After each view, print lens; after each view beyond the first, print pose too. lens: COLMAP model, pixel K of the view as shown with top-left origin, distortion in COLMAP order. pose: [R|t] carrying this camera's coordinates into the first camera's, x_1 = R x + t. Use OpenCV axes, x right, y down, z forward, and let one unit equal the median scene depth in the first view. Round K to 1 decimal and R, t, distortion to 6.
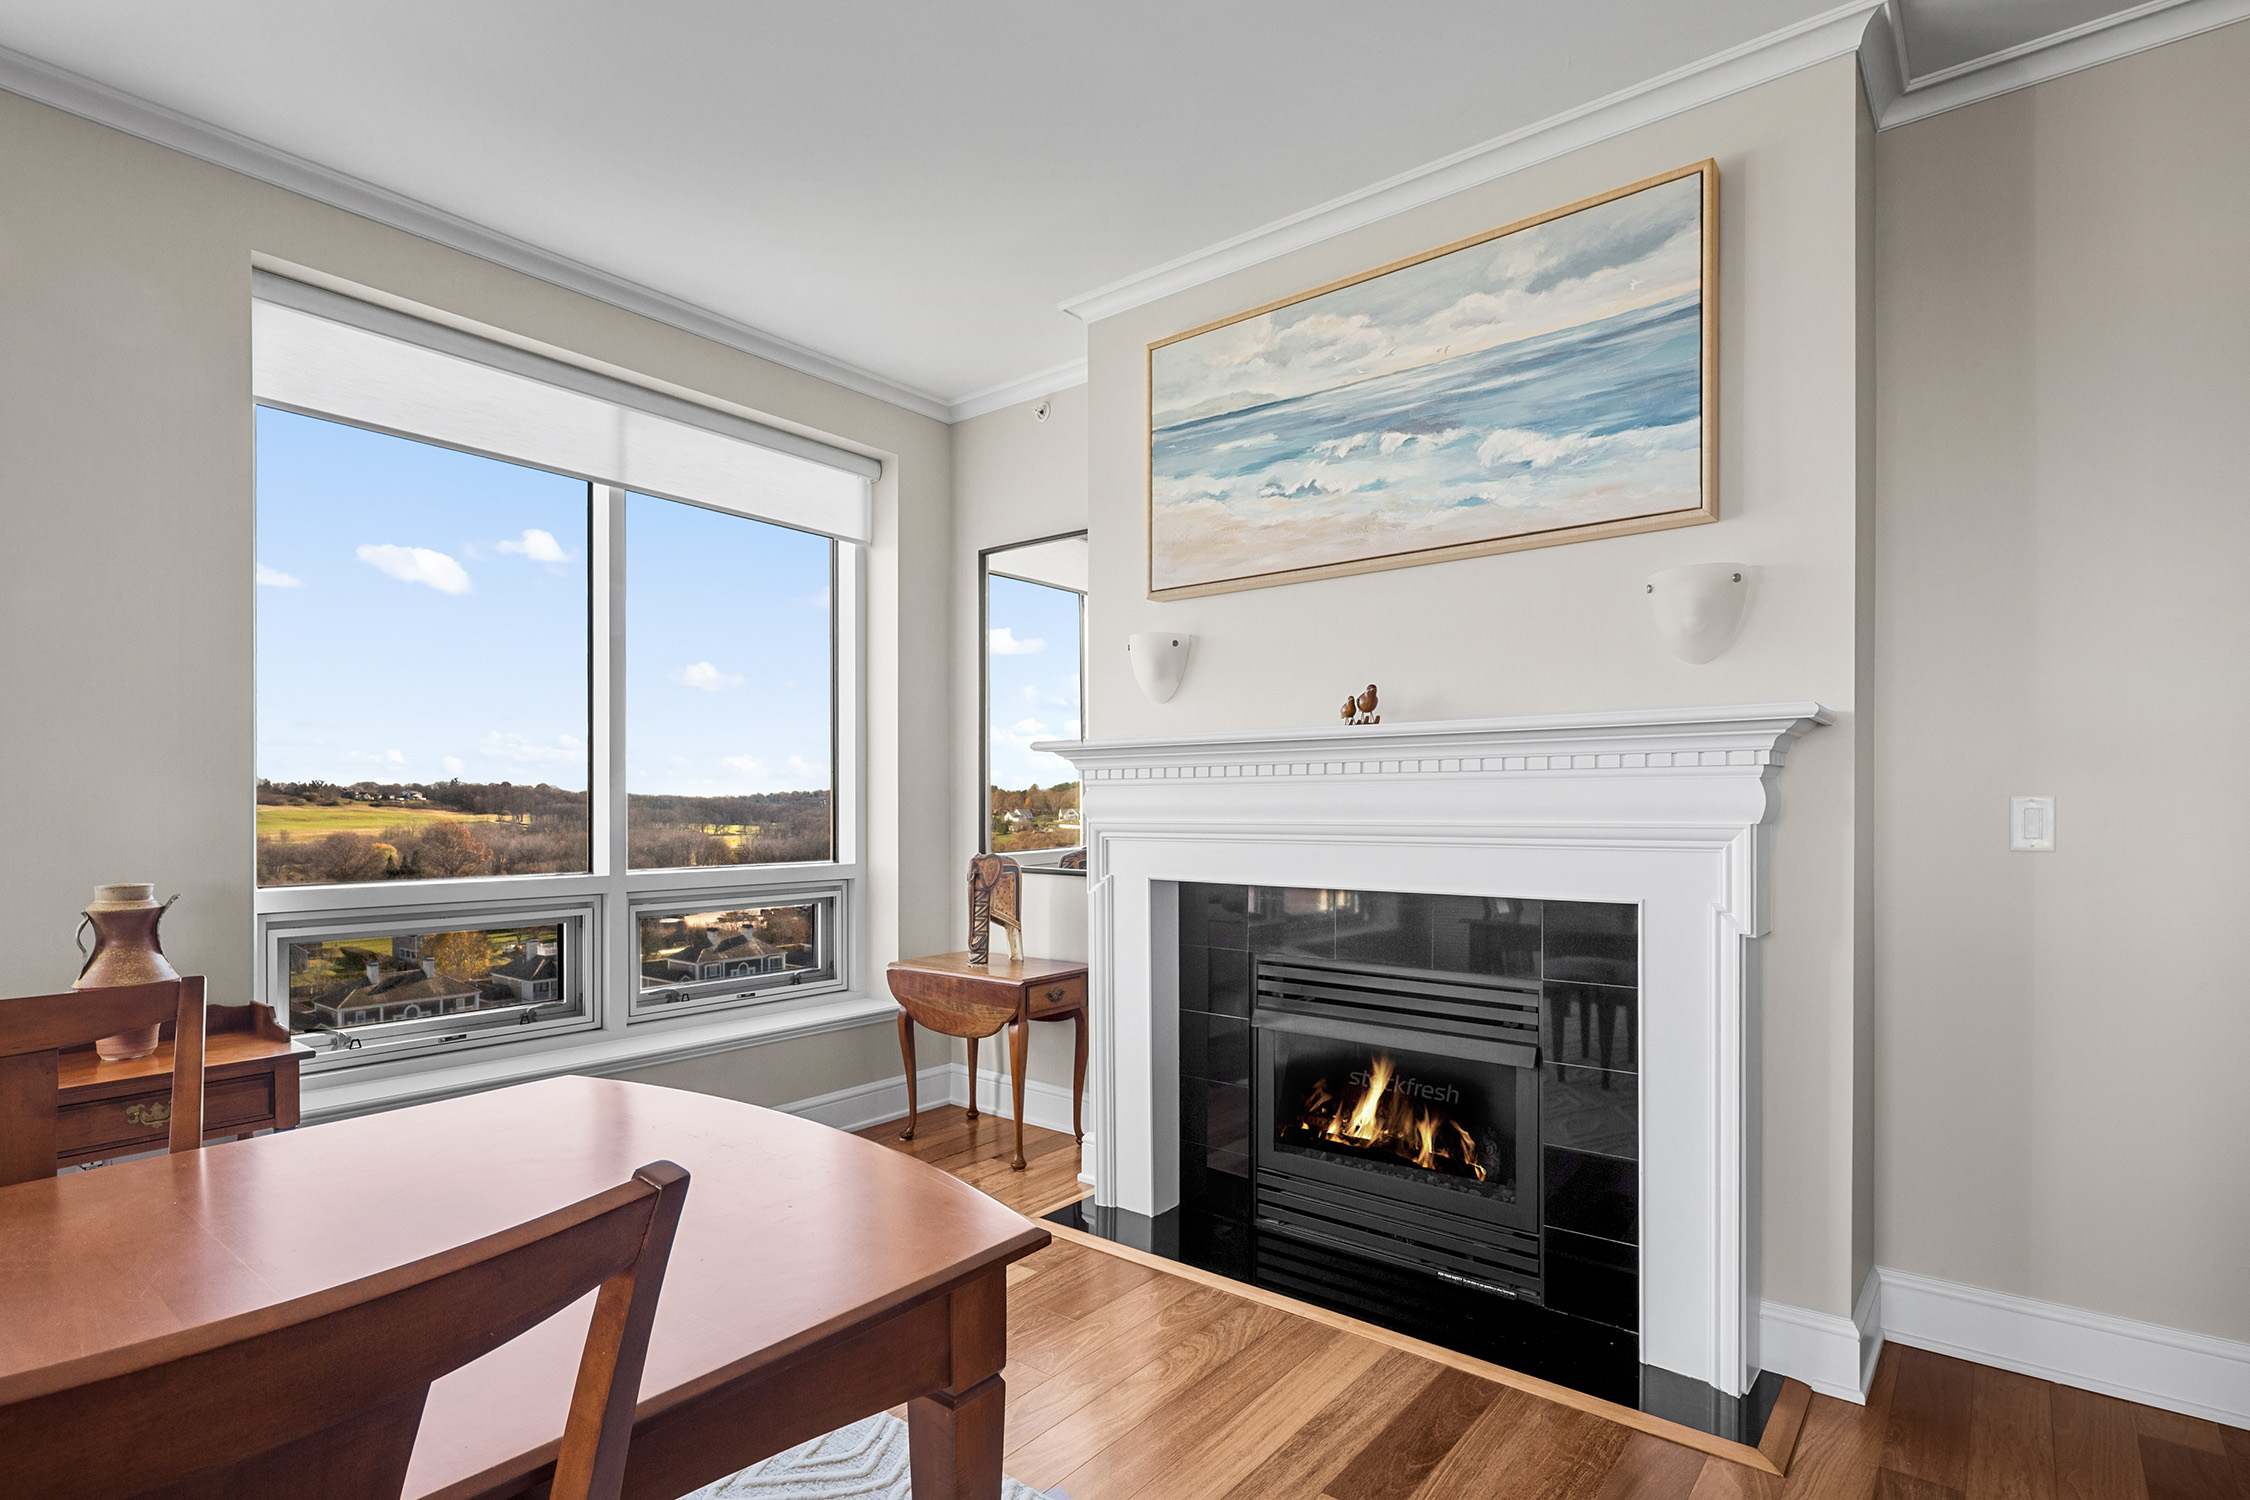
lens RADIAL K [[1109.1, 0, 1119.7], [0, 1109.1, 811.2], [0, 0, 1]] dist [0.001228, -0.000119]
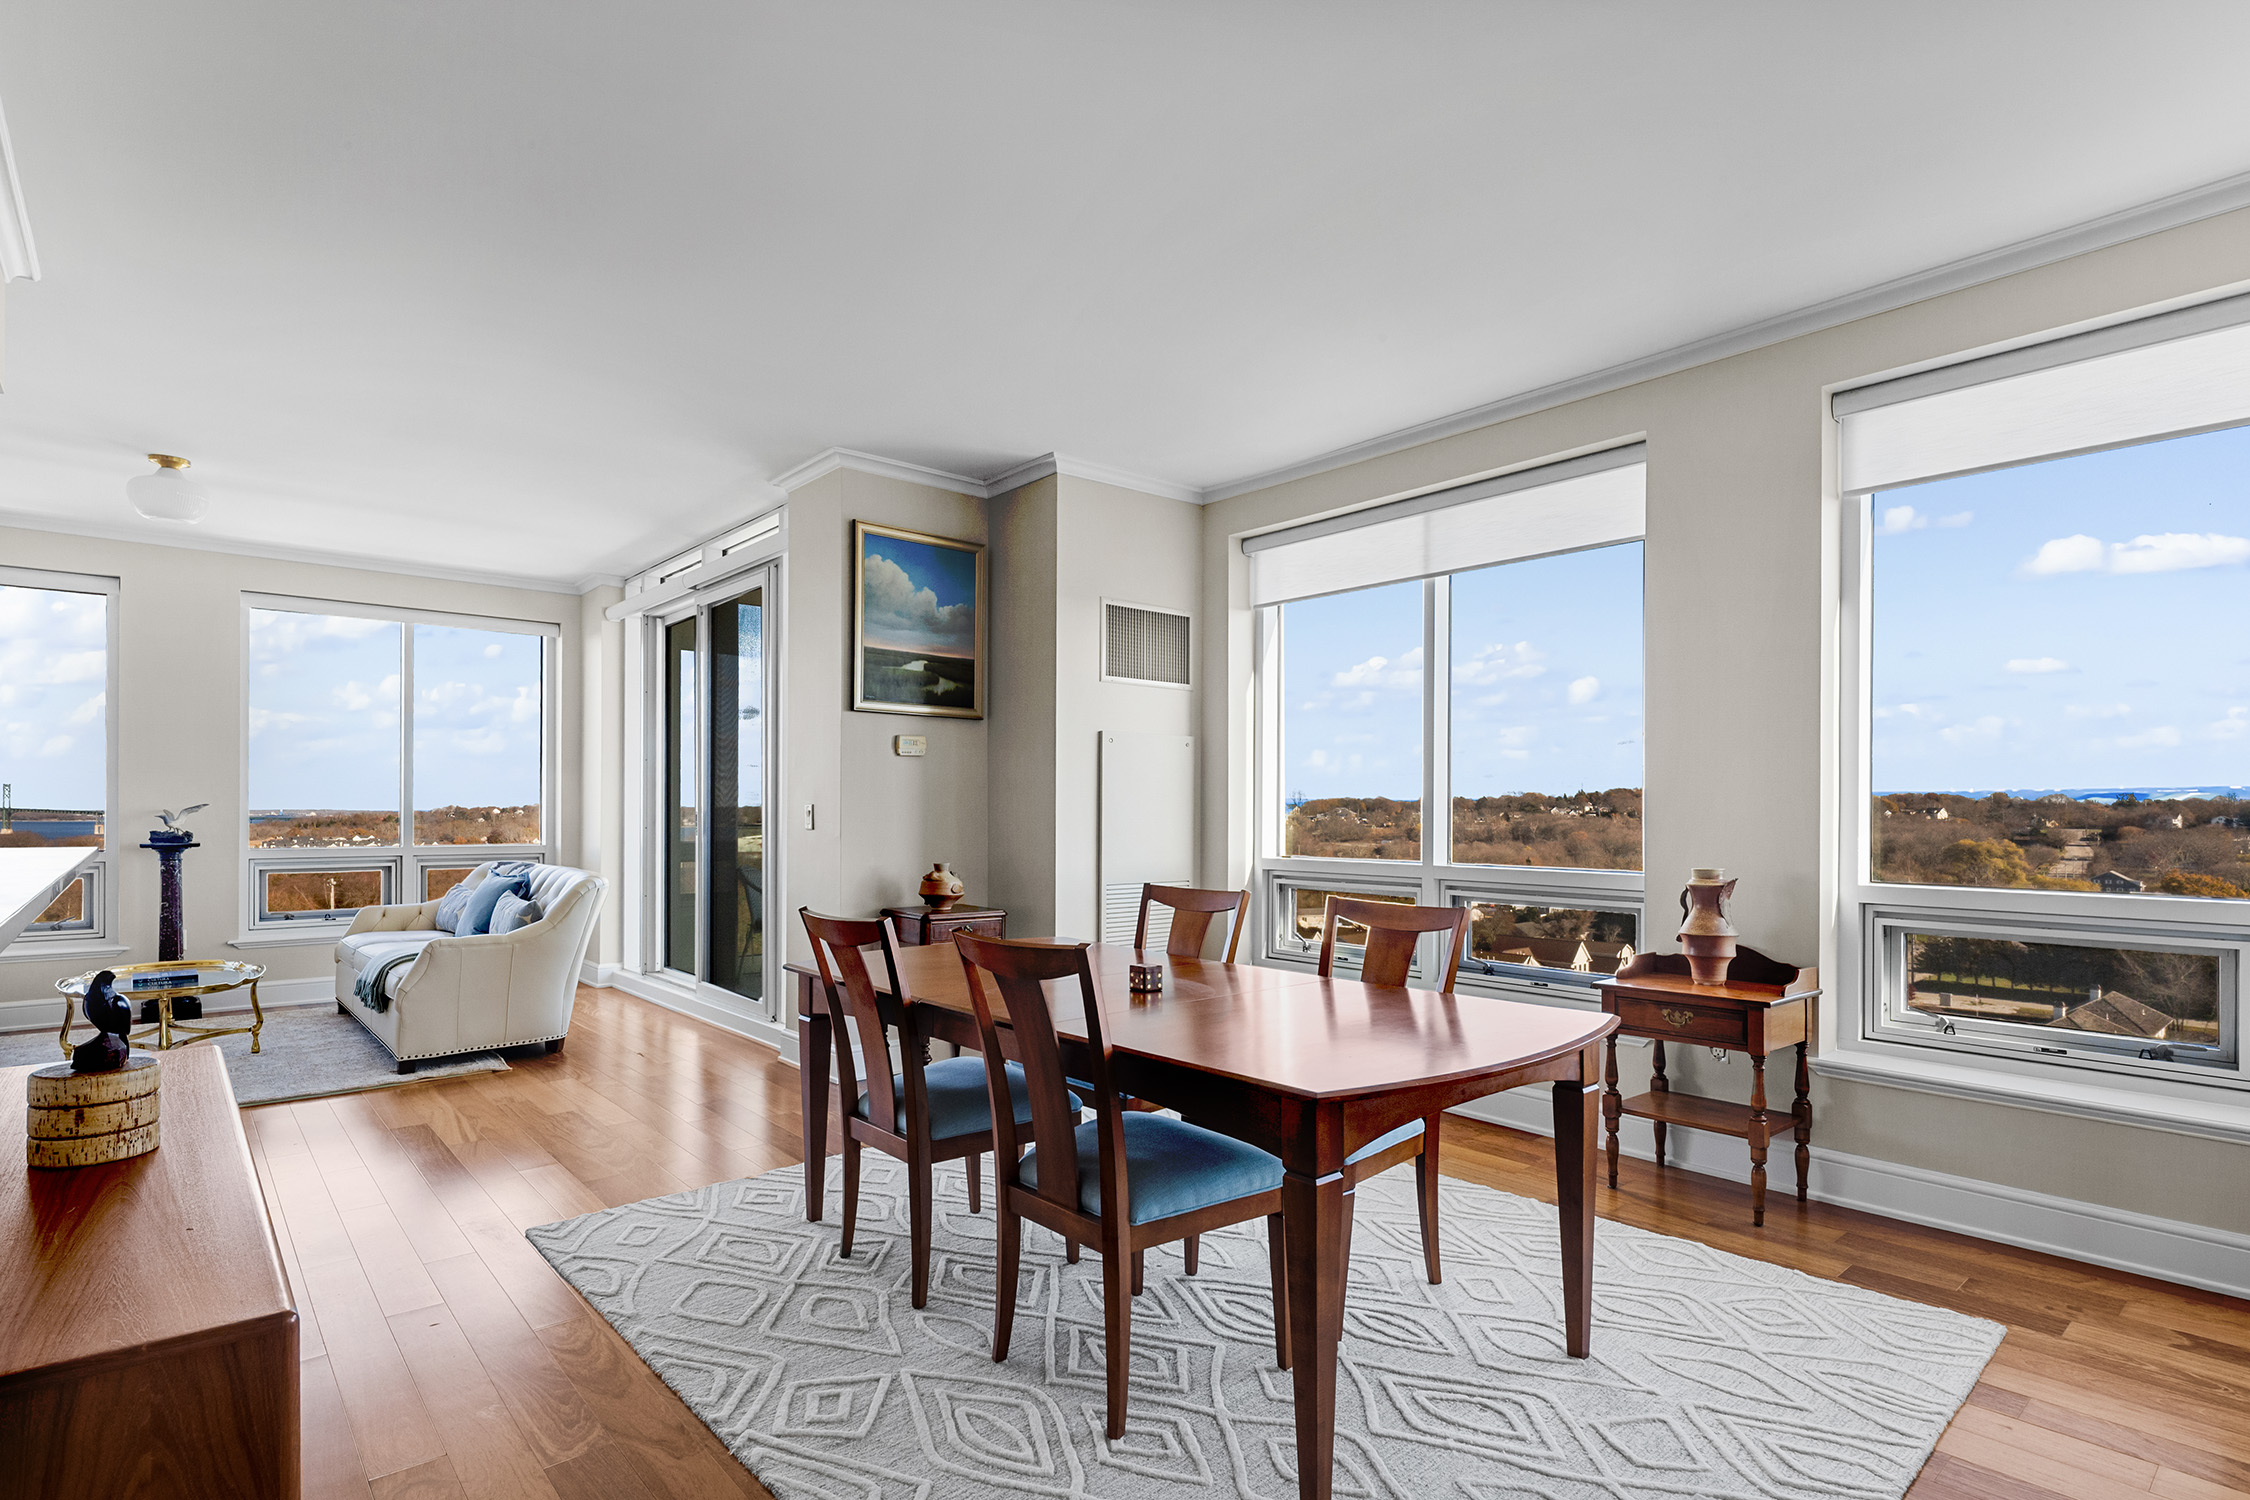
lens RADIAL K [[1109.1, 0, 1119.7], [0, 1109.1, 811.2], [0, 0, 1]] dist [0.001228, -0.000119]
pose [[-0.173581, -0.000315, -0.984820, 0.593131], [-0.006467, 0.999979, 0.000820, -0.006109], [0.984798, 0.006512, -0.173579, 0.395831]]
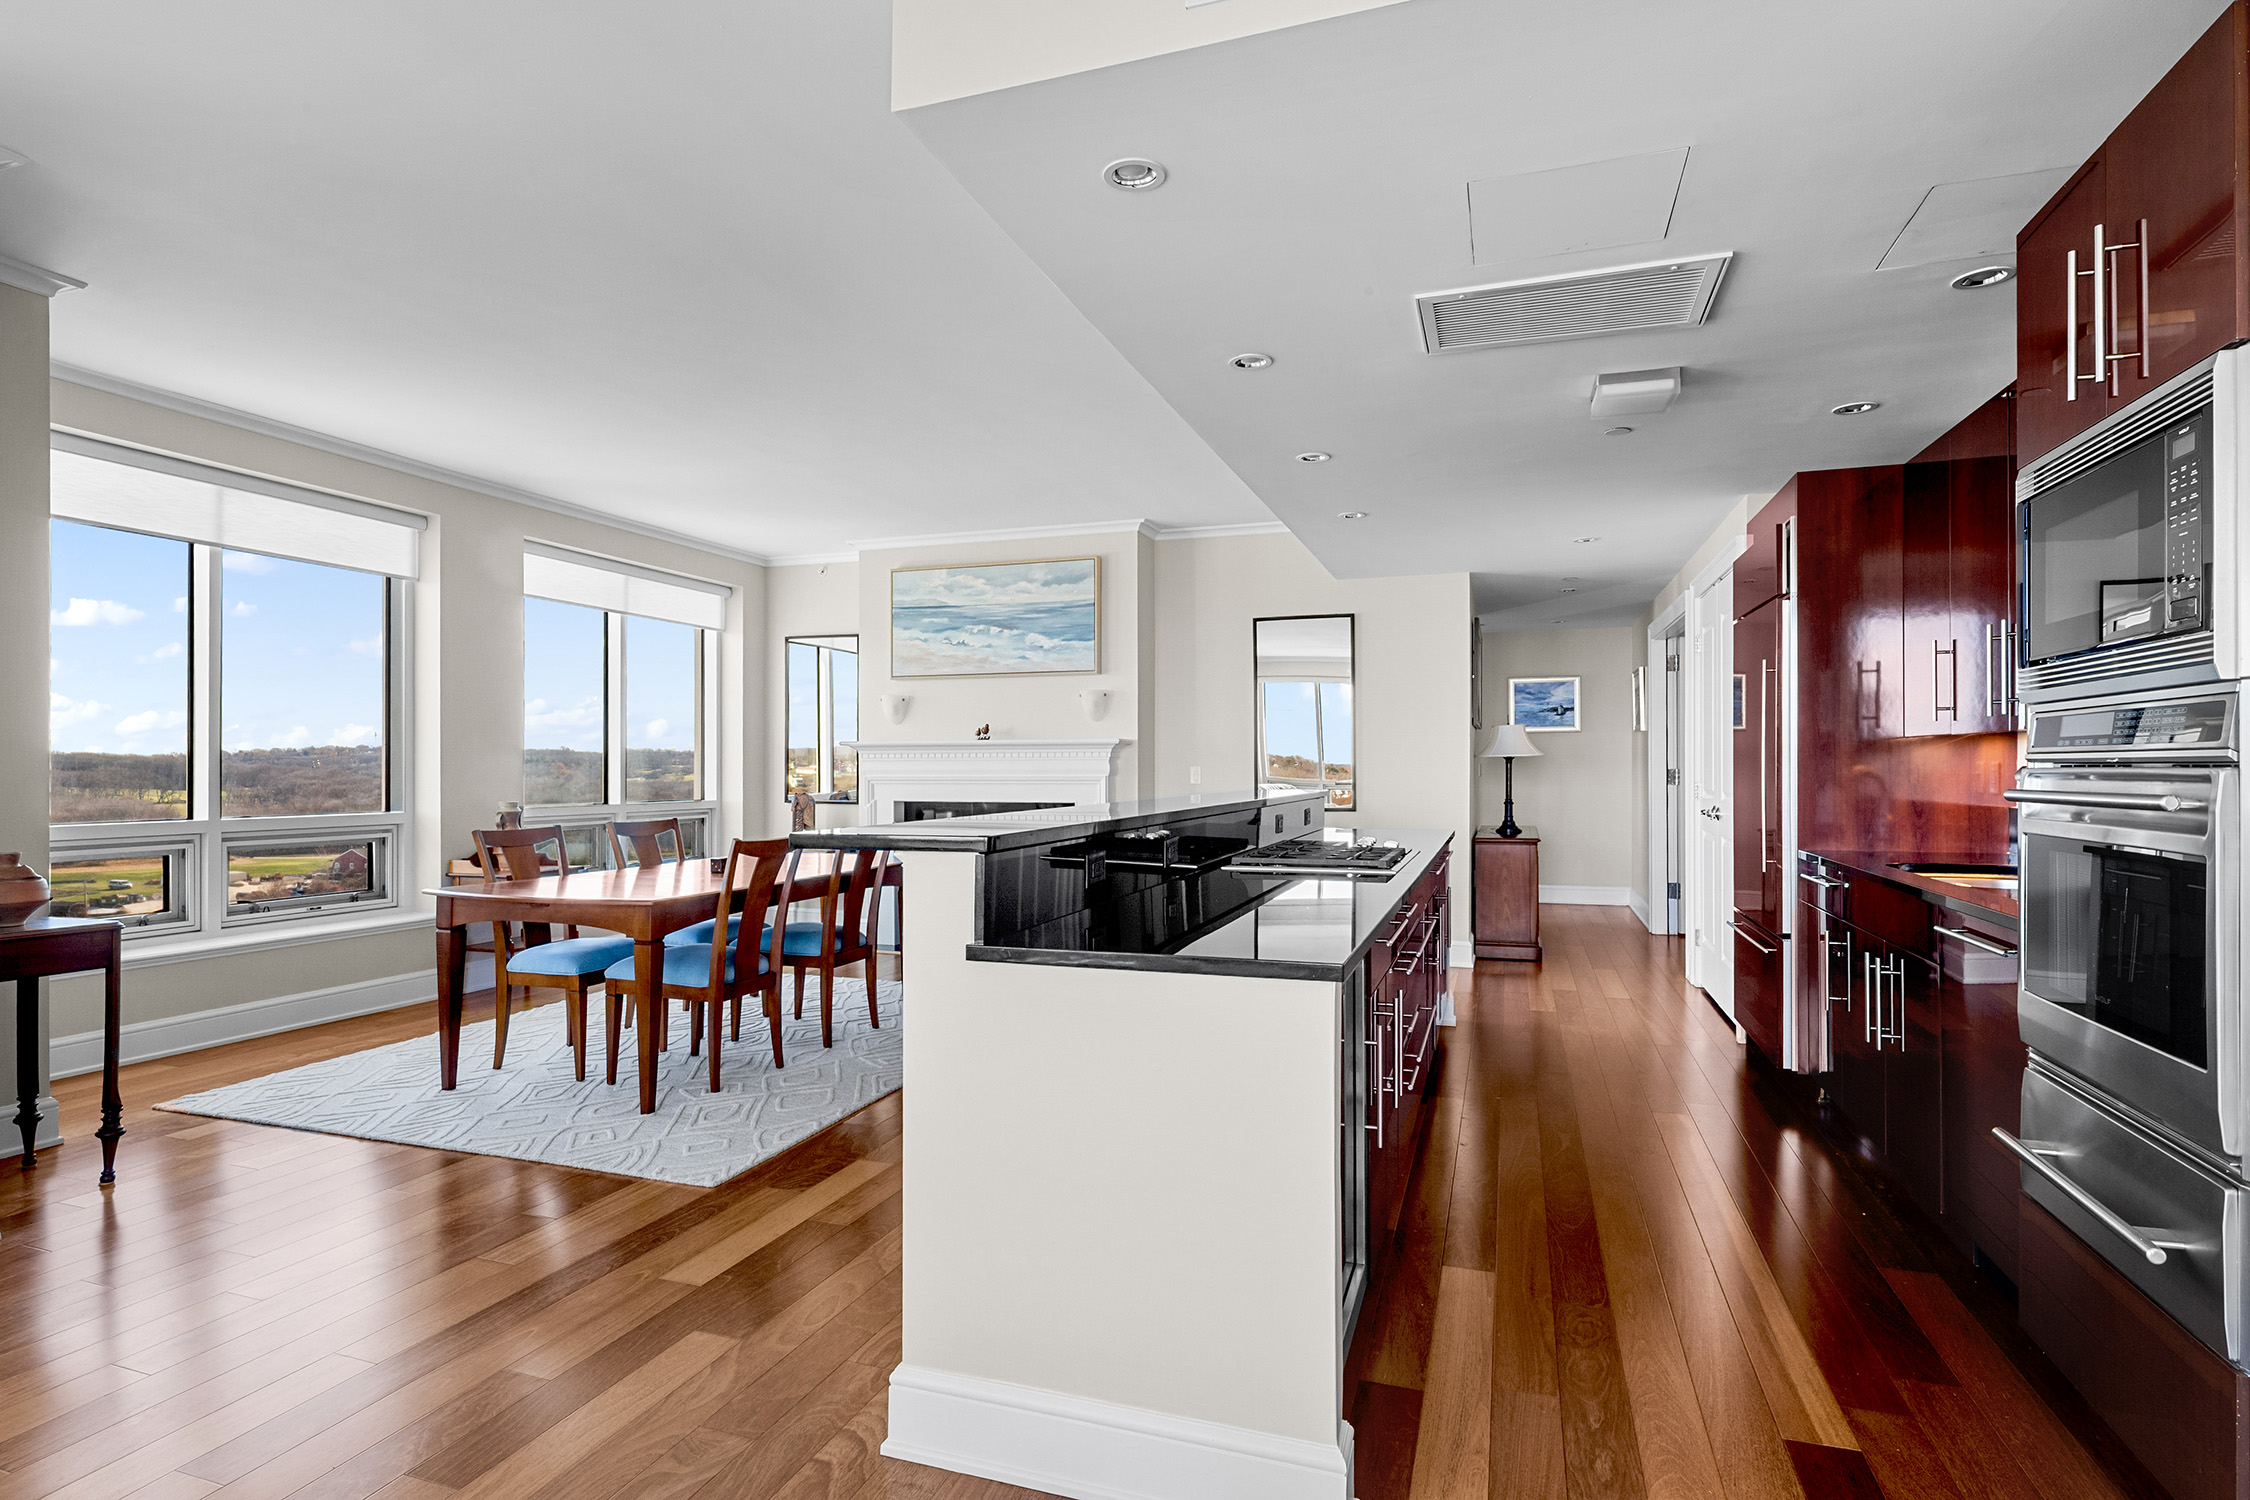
lens RADIAL K [[1149.8, 0, 1099.4], [0, 1149.8, 756.2], [0, 0, 1]] dist [0.000585, -0.000172]
pose [[0.944058, 0.001718, 0.329775, -0.405682], [0.002492, 0.999921, -0.012343, -0.002246], [-0.329770, 0.012474, 0.943979, -1.603577]]
